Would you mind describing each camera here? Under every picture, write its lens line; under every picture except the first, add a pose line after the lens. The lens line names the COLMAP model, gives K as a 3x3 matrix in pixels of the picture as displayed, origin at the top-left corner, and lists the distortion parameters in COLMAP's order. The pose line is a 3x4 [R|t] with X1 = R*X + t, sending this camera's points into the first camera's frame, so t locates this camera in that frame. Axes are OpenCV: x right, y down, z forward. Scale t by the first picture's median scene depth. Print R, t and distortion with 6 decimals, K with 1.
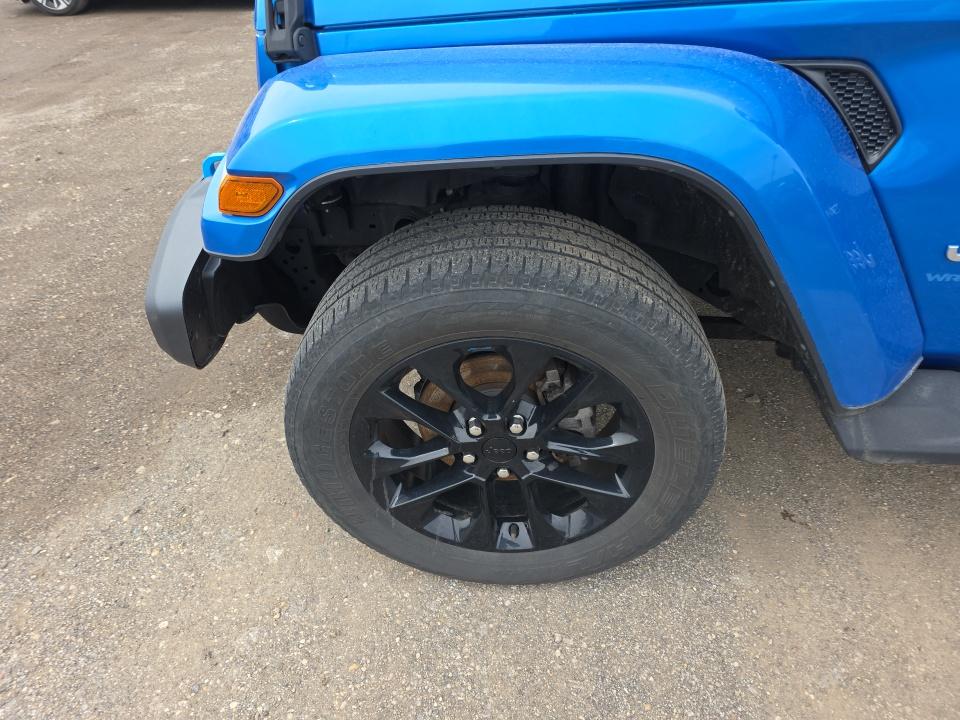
lens RADIAL K [[657.8, 0, 482.6], [0, 657.8, 358.7], [0, 0, 1]] dist [0.092938, -0.101368]
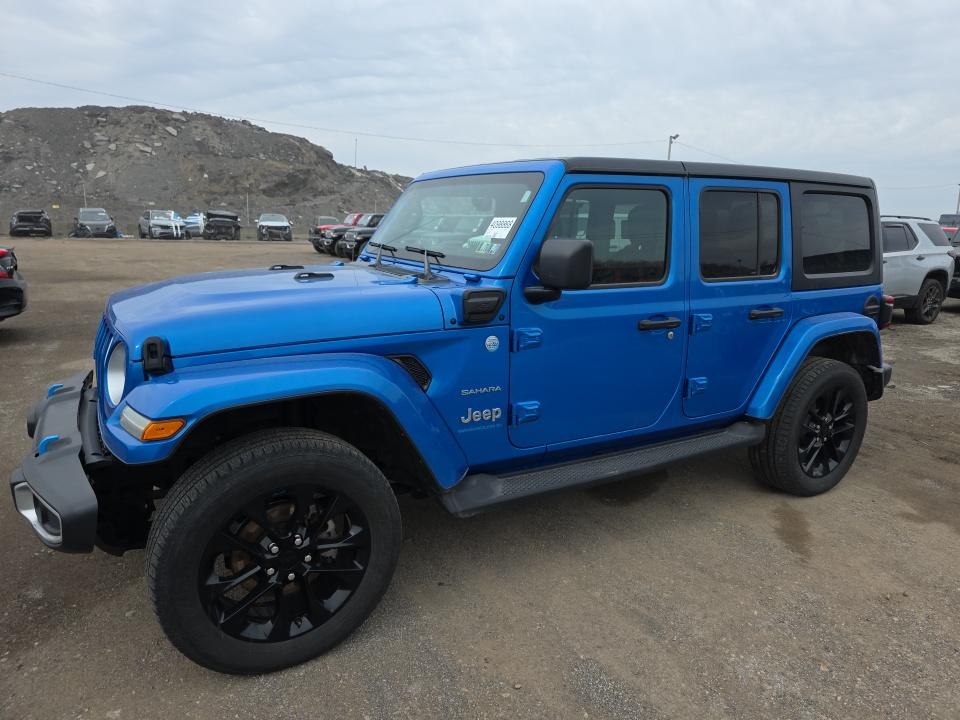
lens RADIAL K [[657.8, 0, 482.6], [0, 657.8, 358.7], [0, 0, 1]] dist [0.092938, -0.101368]
pose [[0.834229, -0.064987, 0.547575, -0.519767], [0.295991, 0.890616, -0.345243, 0.458495], [-0.465242, 0.450089, 0.762213, -0.916988]]
